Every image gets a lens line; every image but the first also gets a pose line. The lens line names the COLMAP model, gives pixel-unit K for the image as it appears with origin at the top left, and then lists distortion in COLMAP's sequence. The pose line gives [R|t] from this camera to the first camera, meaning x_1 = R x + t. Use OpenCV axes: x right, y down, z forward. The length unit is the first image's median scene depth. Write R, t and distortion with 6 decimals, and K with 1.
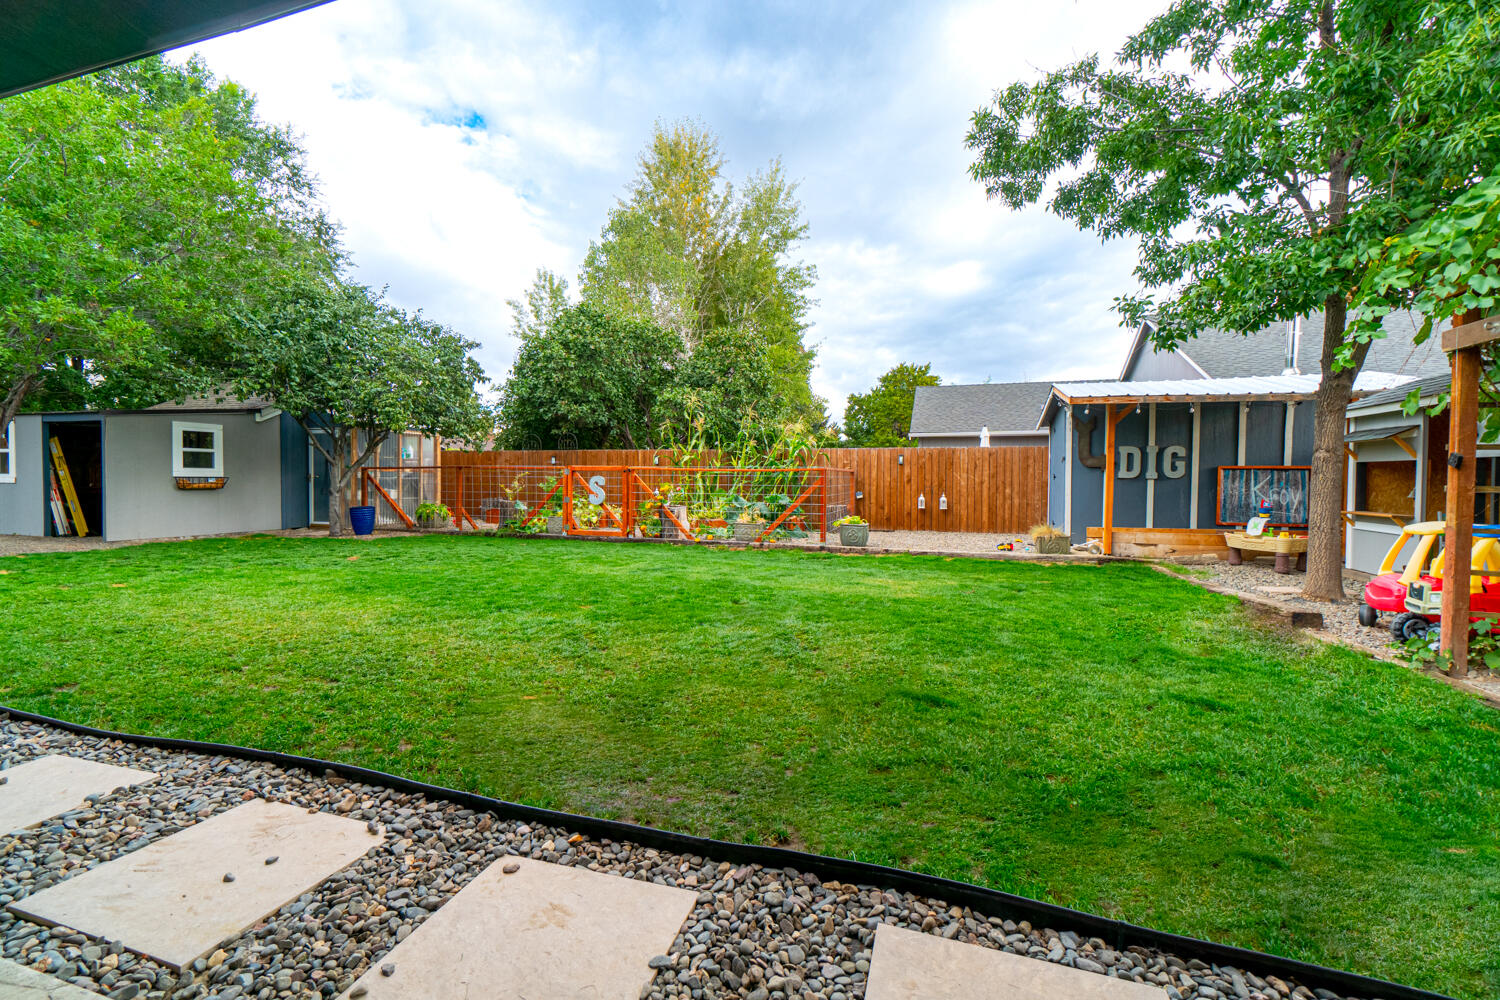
lens RADIAL K [[644.1, 0, 743.6], [0, 644.1, 490.8], [0, 0, 1]] dist [-0.003647, 0.001186]
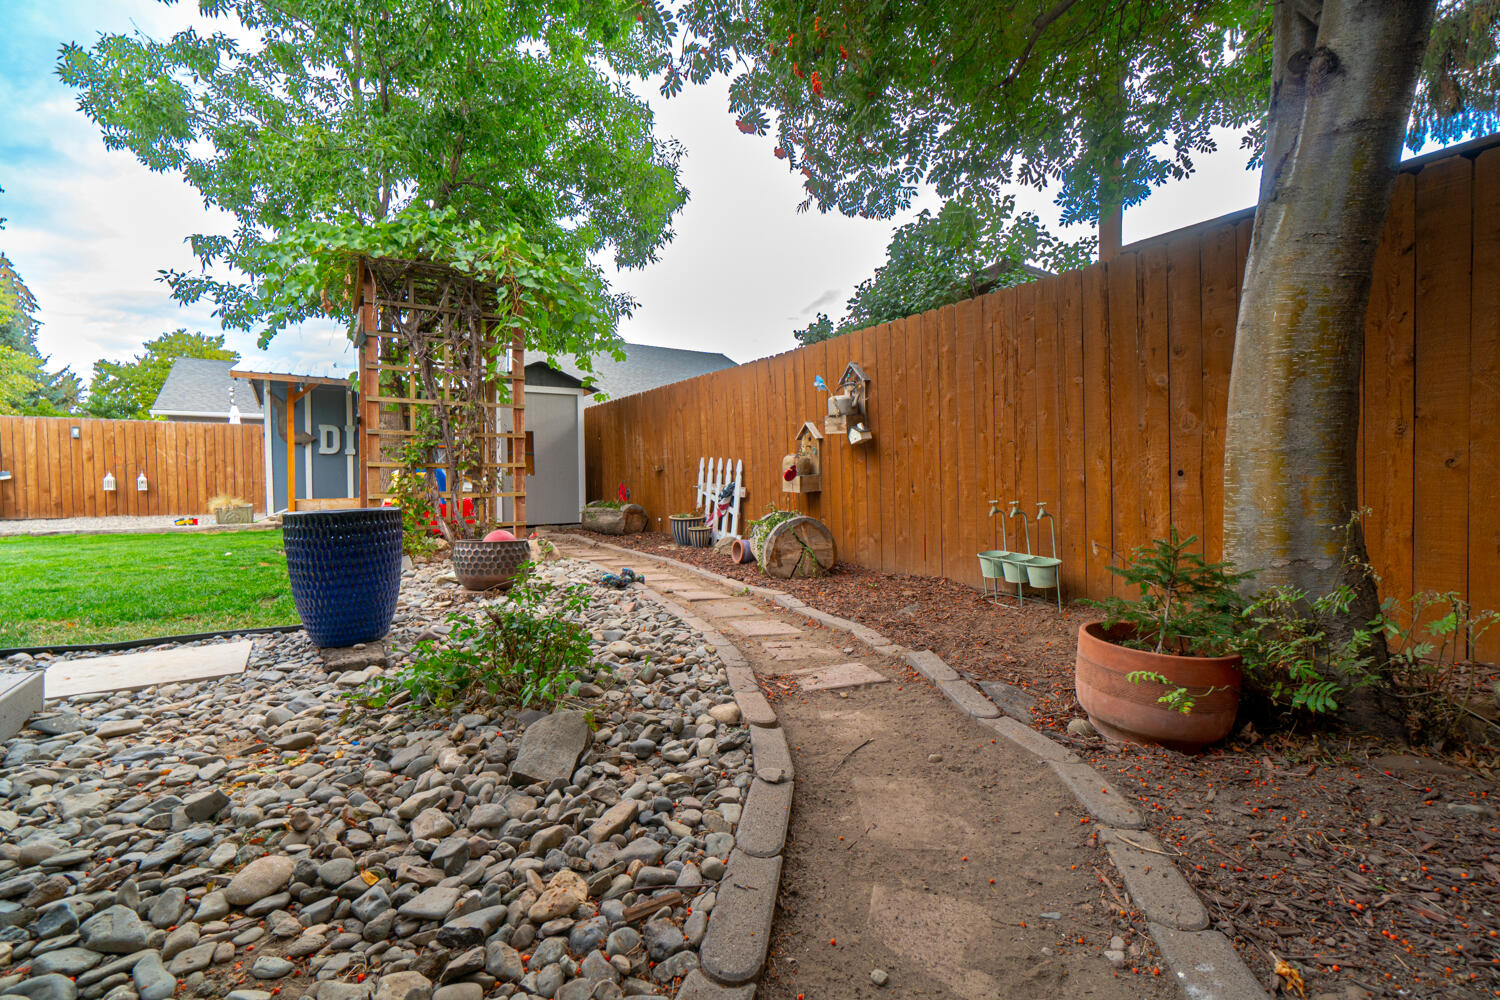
lens RADIAL K [[644.1, 0, 738.3], [0, 644.1, 492.8], [0, 0, 1]] dist [-0.003647, 0.001186]
pose [[0.635170, -0.022020, 0.772058, 0.148721], [0.019087, 0.999736, 0.012811, 0.036298], [-0.772136, 0.006599, 0.635423, -0.191929]]
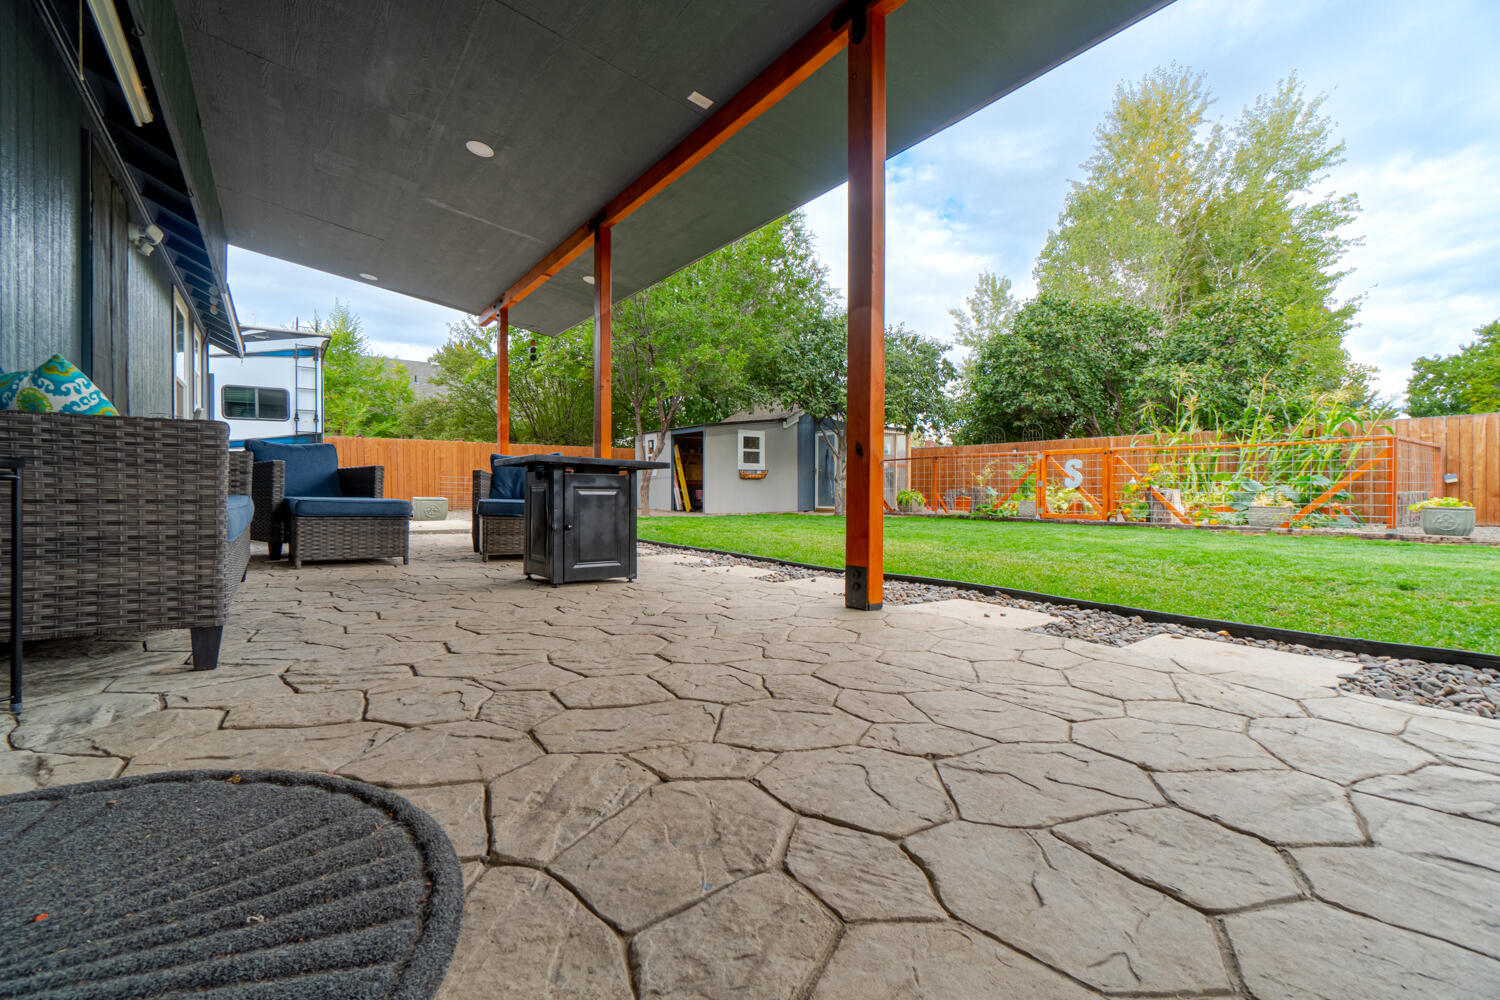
lens RADIAL K [[644.1, 0, 744.7], [0, 644.1, 495.7], [0, 0, 1]] dist [-0.003647, 0.001186]
pose [[0.803330, -0.000684, -0.595534, -0.036346], [-0.004243, 0.999967, -0.006873, 0.037216], [0.595519, 0.008048, 0.803301, -0.096085]]
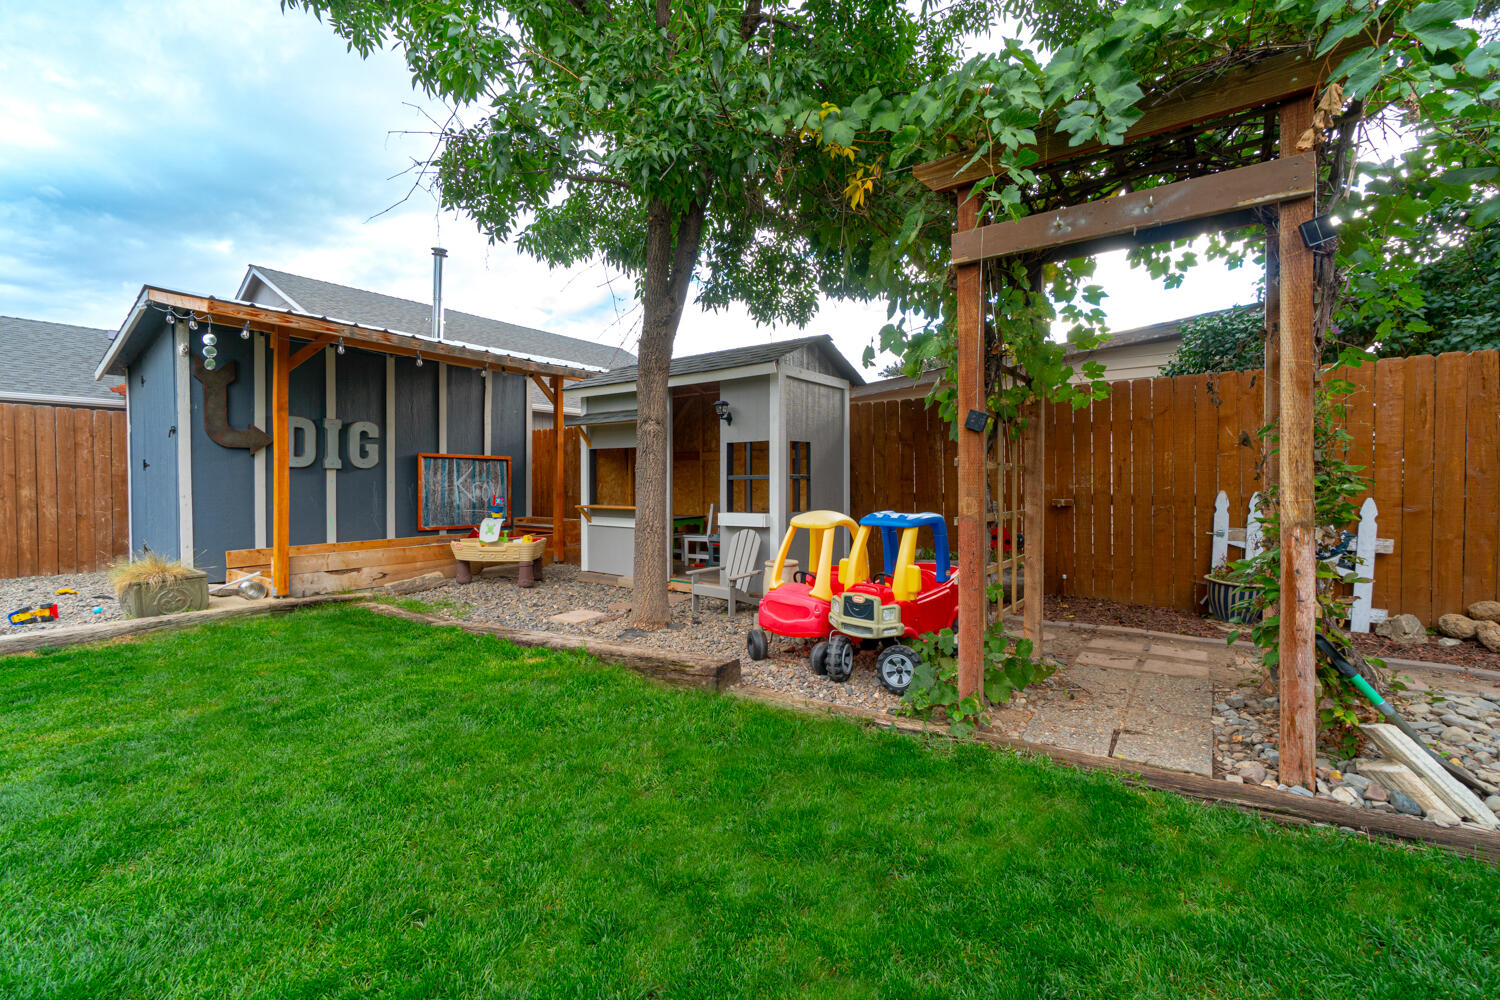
lens RADIAL K [[644.1, 0, 751.6], [0, 644.1, 496.4], [0, 0, 1]] dist [-0.003647, 0.001186]
pose [[0.313179, -0.021215, 0.949457, 0.108139], [0.018924, 0.999691, 0.016096, 0.005852], [-0.949506, 0.012926, 0.313484, 0.296781]]
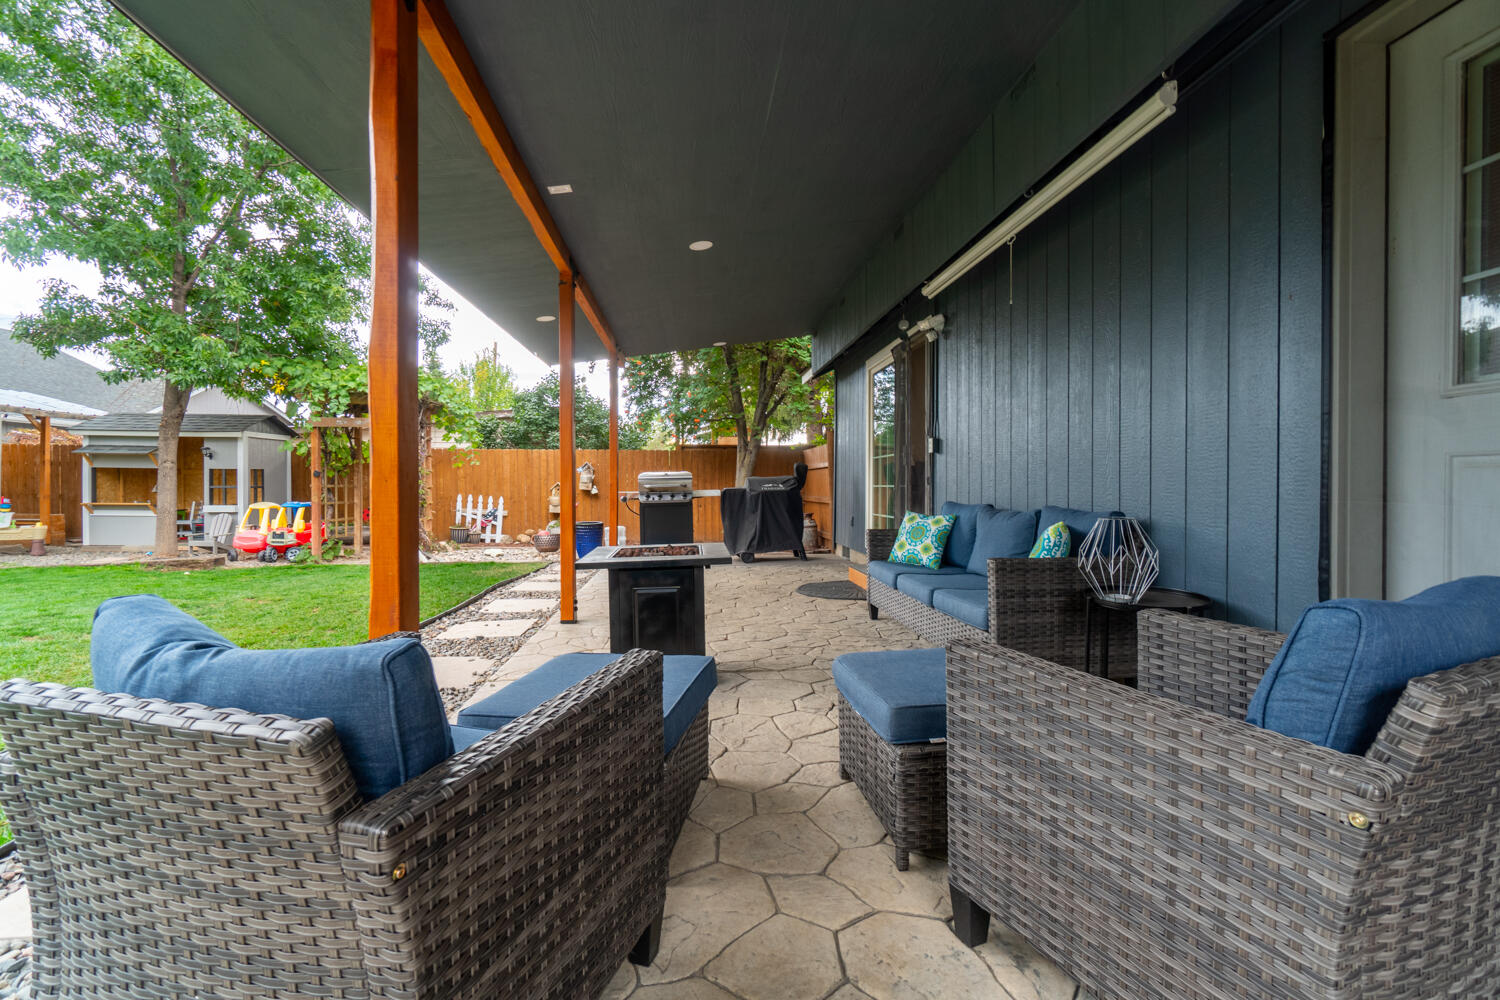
lens RADIAL K [[644.1, 0, 740.8], [0, 644.1, 496.3], [0, 0, 1]] dist [-0.003647, 0.001186]
pose [[-0.371468, -0.018856, 0.928254, -0.481489], [0.007684, 0.999697, 0.023382, -0.001917], [-0.928414, 0.015818, -0.371211, 0.127814]]
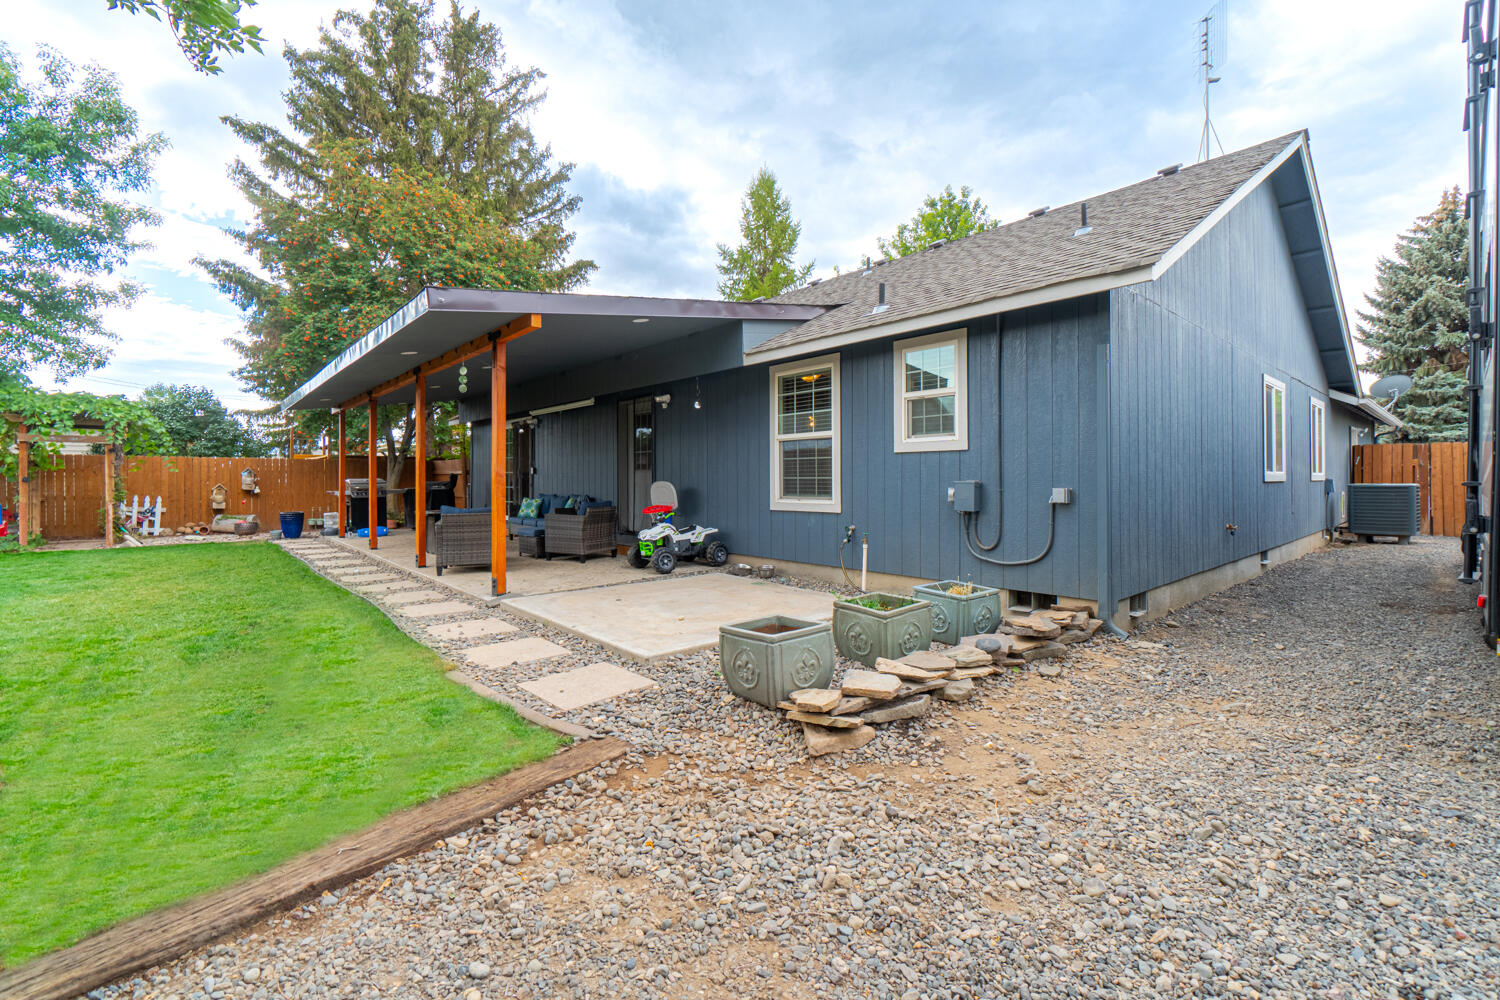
lens RADIAL K [[644.1, 0, 749.5], [0, 644.1, 477.5], [0, 0, 1]] dist [-0.003647, 0.001186]
pose [[-0.854989, -0.000130, 0.518646, -0.928113], [0.004876, 0.999954, 0.008289, -0.018743], [-0.518623, 0.009616, -0.854949, 0.521612]]
